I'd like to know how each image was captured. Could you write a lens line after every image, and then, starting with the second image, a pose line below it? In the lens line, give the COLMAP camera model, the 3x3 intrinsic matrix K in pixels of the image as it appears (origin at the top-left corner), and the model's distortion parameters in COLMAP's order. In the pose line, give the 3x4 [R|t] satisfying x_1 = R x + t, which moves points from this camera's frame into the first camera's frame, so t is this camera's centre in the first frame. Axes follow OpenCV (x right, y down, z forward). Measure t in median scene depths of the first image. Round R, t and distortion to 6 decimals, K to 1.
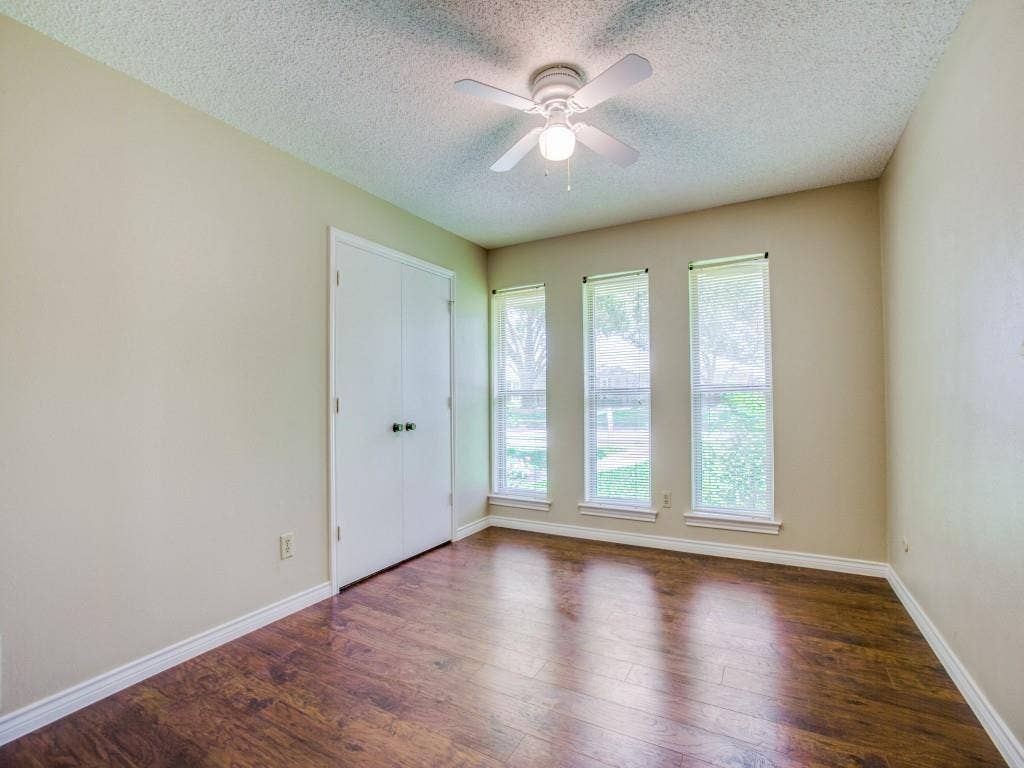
lens RADIAL K [[469.3, 0, 509.8], [0, 469.3, 386.4], [0, 0, 1]] dist [-0.073866, 0.034493]
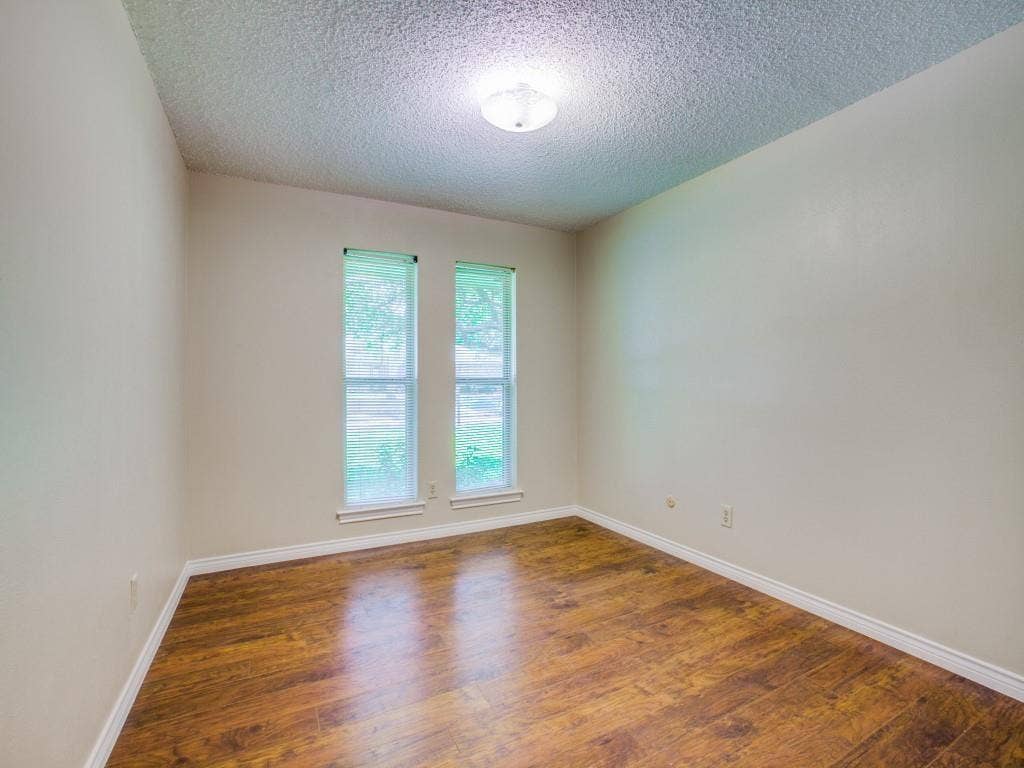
lens RADIAL K [[469.3, 0, 509.8], [0, 469.3, 386.4], [0, 0, 1]] dist [-0.073866, 0.034493]
pose [[0.567868, 0.010879, 0.823048, -0.422653], [-0.011236, 0.999922, -0.005465, 0.028842], [-0.823043, -0.006144, 0.567946, 0.307910]]
